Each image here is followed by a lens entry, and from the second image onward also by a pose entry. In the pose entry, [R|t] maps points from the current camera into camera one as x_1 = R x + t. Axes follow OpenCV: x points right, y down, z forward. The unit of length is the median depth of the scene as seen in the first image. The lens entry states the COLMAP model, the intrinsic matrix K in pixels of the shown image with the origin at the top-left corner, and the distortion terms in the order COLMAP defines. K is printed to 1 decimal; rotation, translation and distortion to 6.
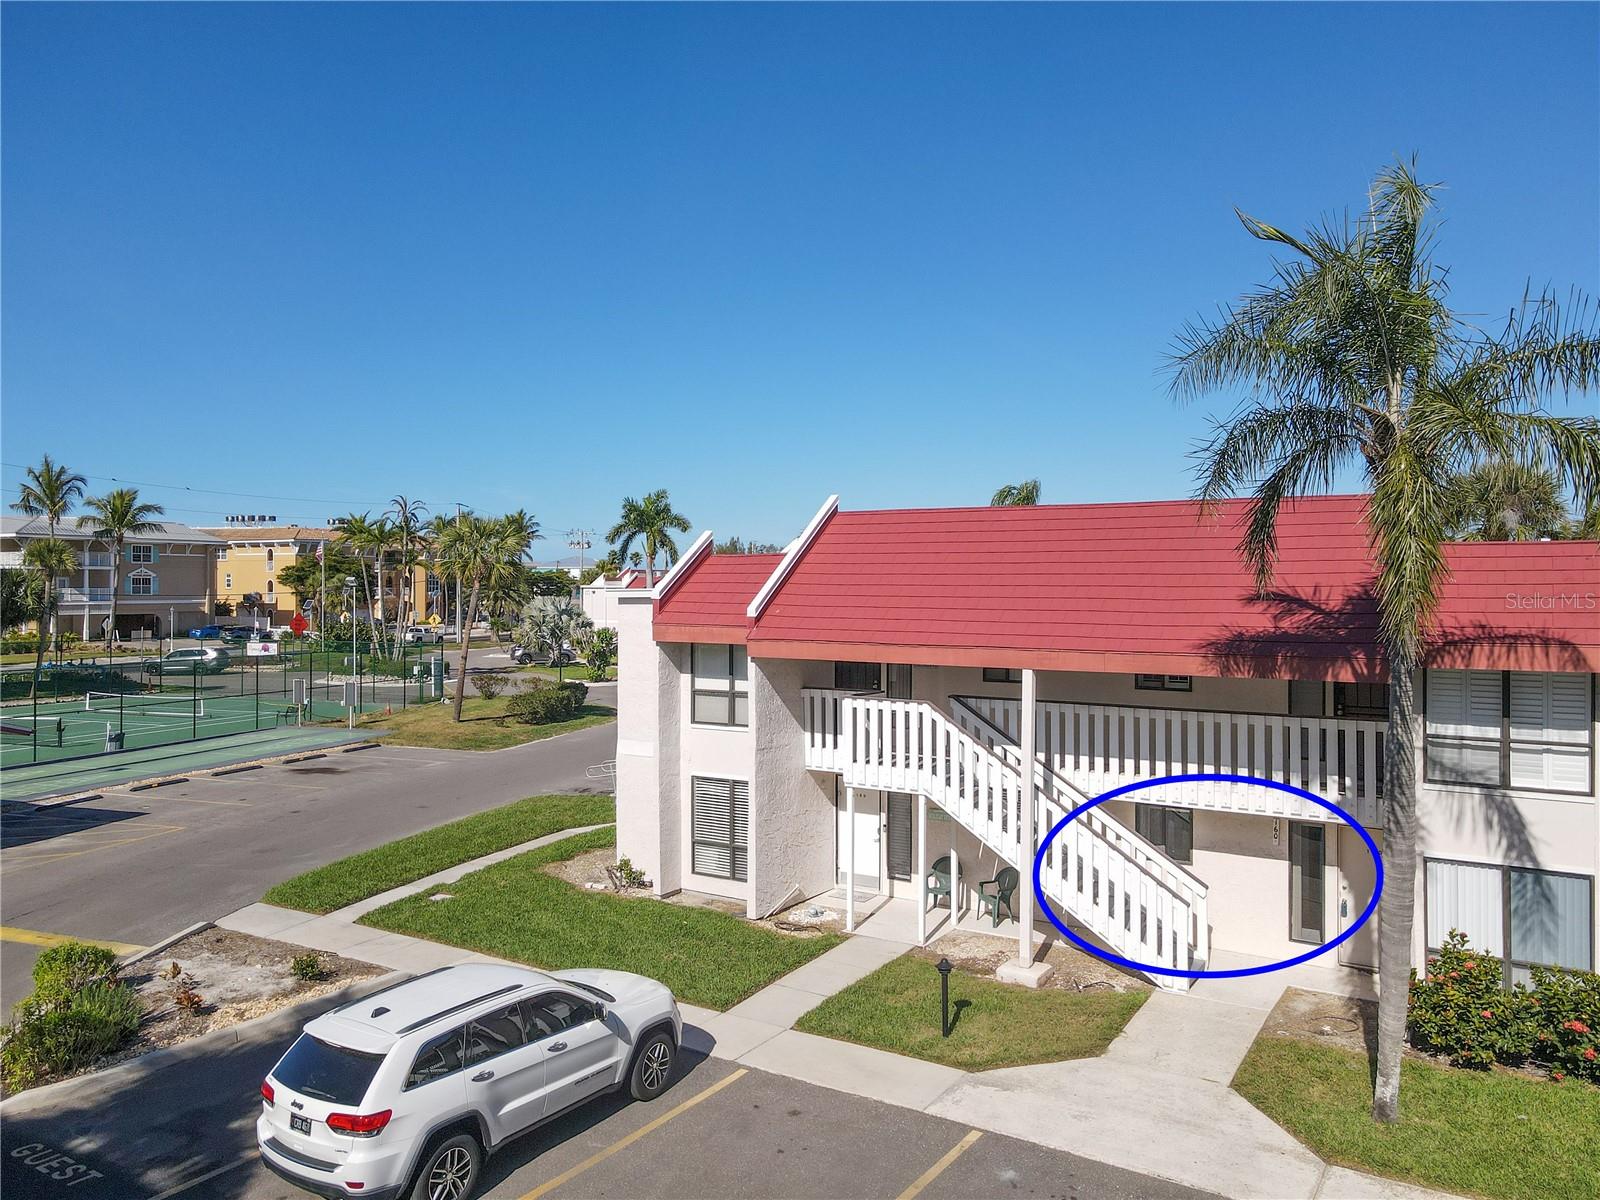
lens RADIAL K [[1159.1, 0, 800.0], [0, 1159.1, 600.0], [0, 0, 1]] dist [-0.005159, 0.043741]
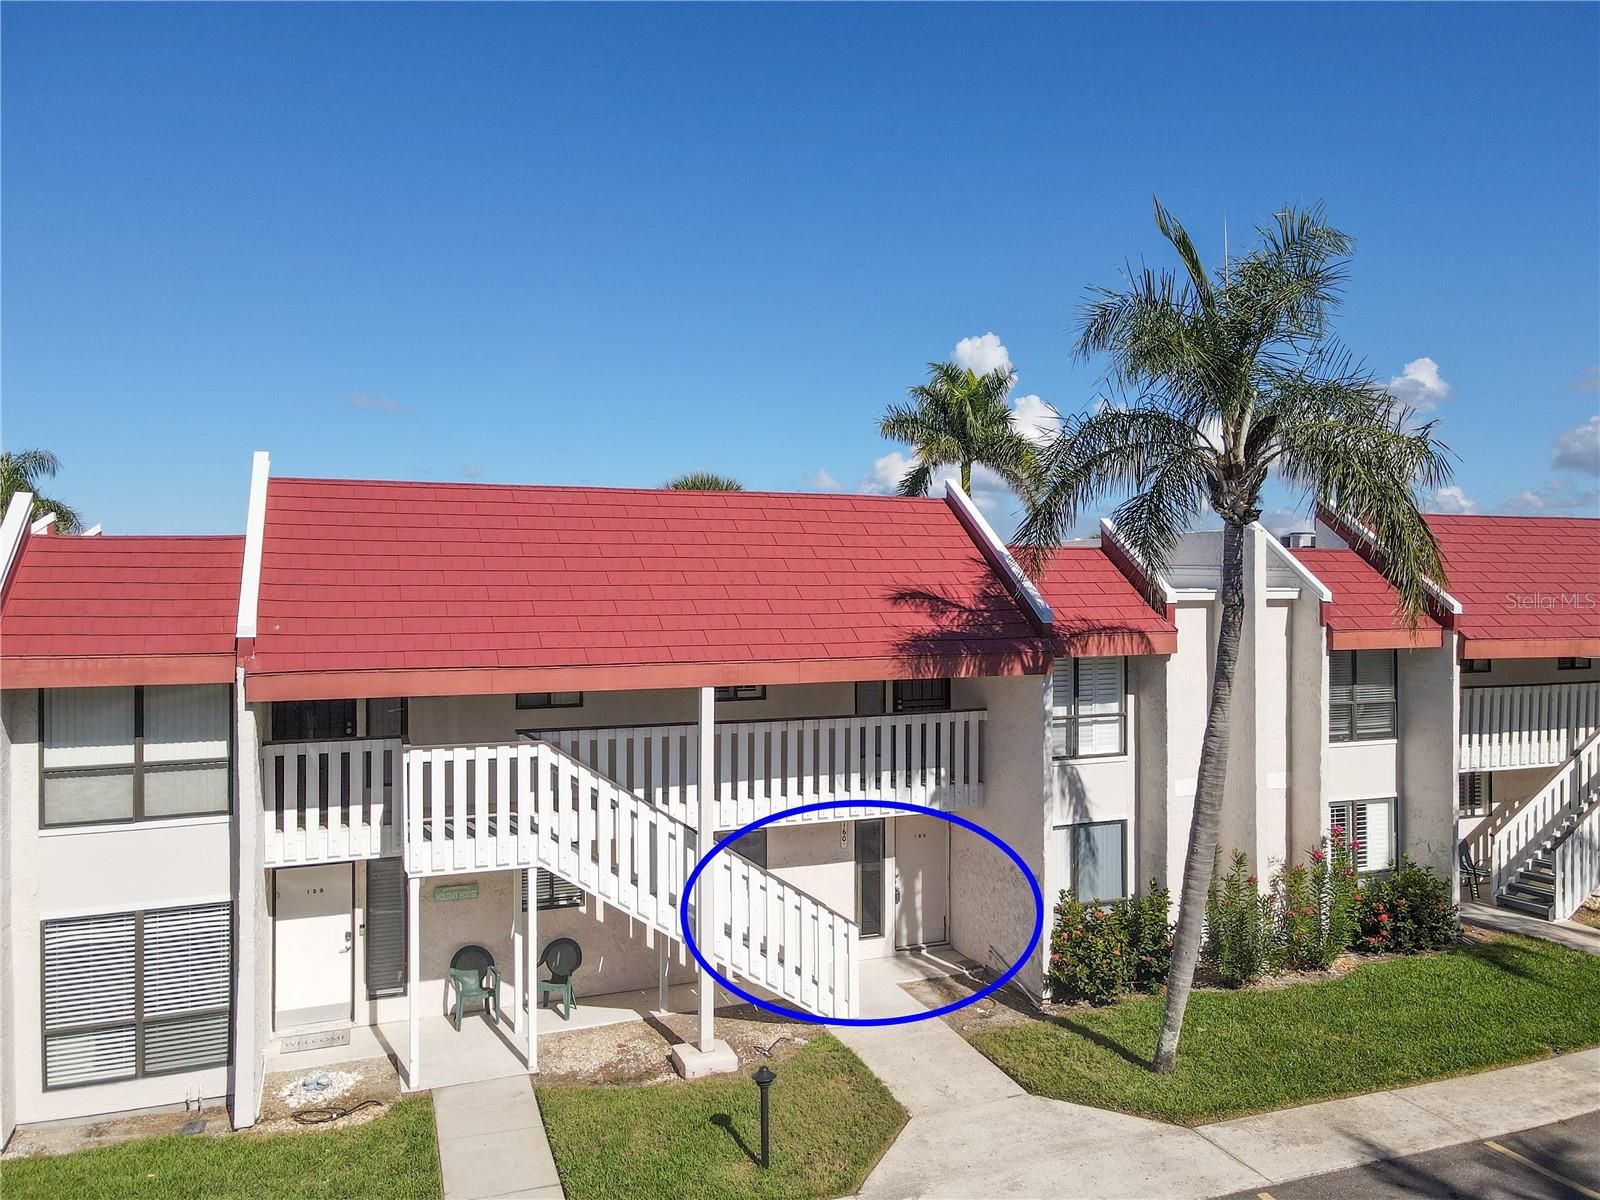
lens RADIAL K [[1159.1, 0, 800.0], [0, 1159.1, 600.0], [0, 0, 1]] dist [-0.005159, 0.043741]
pose [[0.597942, -0.009401, 0.801485, -0.394755], [0.016410, 0.999865, -0.000515, -0.000187], [-0.801372, 0.013460, 0.598015, 0.425681]]
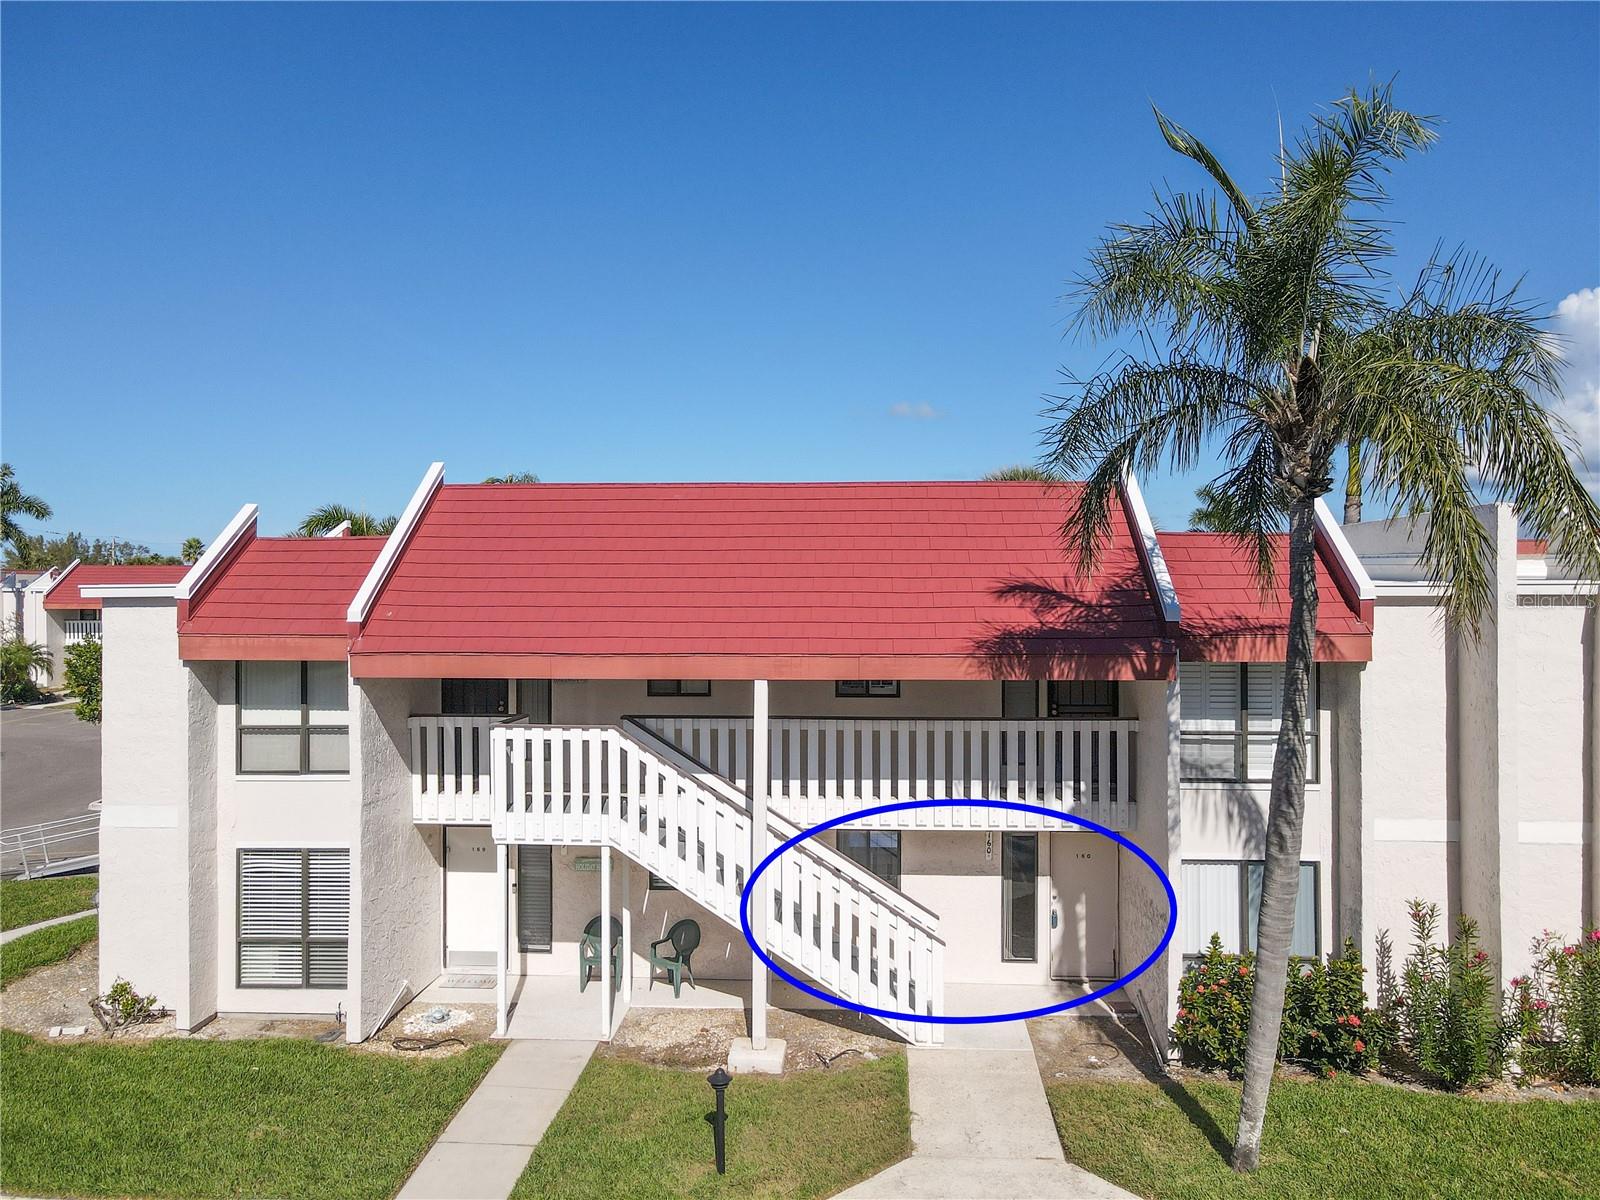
lens RADIAL K [[1159.1, 0, 800.0], [0, 1159.1, 600.0], [0, 0, 1]] dist [-0.005159, 0.043741]
pose [[0.879092, -0.006843, 0.476603, -0.153888], [0.009050, 0.999956, -0.002335, 0.005775], [-0.476566, 0.006366, 0.879115, 0.257018]]
